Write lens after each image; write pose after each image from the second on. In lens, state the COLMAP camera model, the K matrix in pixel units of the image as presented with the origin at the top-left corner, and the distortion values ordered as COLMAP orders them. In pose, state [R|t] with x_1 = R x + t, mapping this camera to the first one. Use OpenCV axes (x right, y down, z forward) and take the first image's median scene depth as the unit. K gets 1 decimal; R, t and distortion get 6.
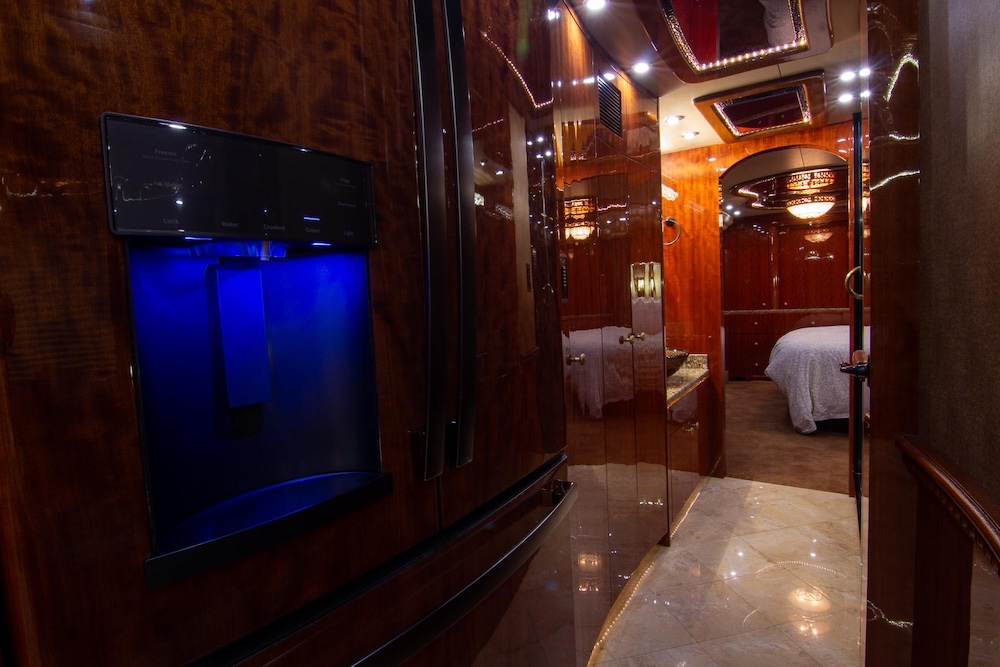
lens RADIAL K [[511.4, 0, 477.7], [0, 511.4, 331.1], [0, 0, 1]] dist [-0.012128, -0.007175]
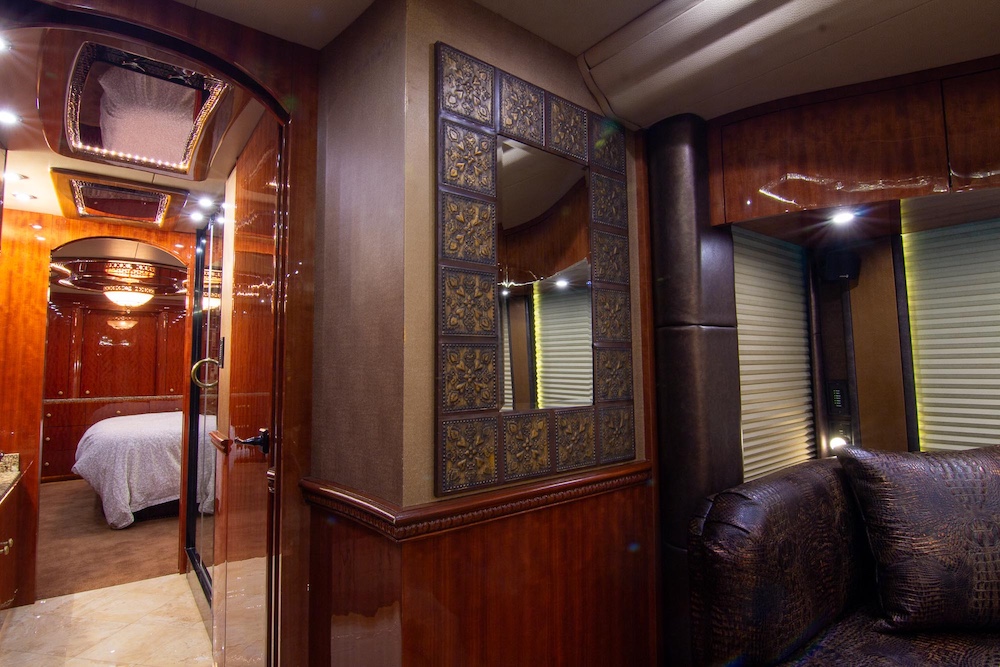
lens RADIAL K [[511.4, 0, 498.5], [0, 511.4, 332.0], [0, 0, 1]] dist [-0.012128, -0.007175]
pose [[0.329905, 0.107726, 0.937847, -0.068680], [0.054425, 0.989645, -0.132821, 0.001284], [-0.942444, 0.094861, 0.320626, -0.012241]]
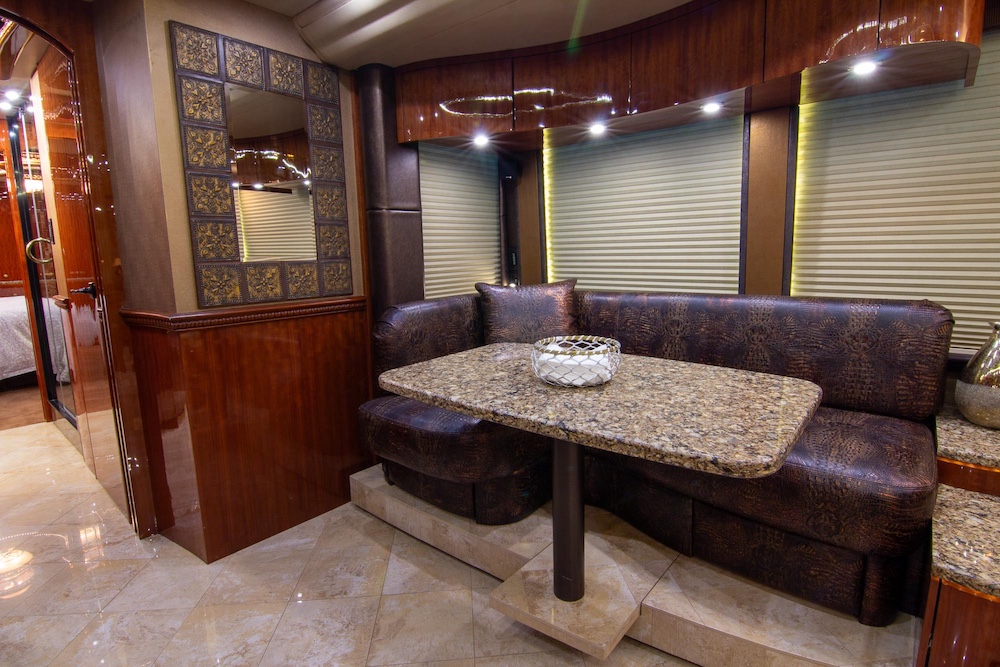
lens RADIAL K [[511.4, 0, 501.8], [0, 511.4, 333.8], [0, 0, 1]] dist [-0.012128, -0.007175]
pose [[0.122701, -0.116672, 0.985562, -0.199105], [0.076608, 0.991216, 0.107804, 0.031114], [-0.989483, 0.062275, 0.130561, -0.163371]]
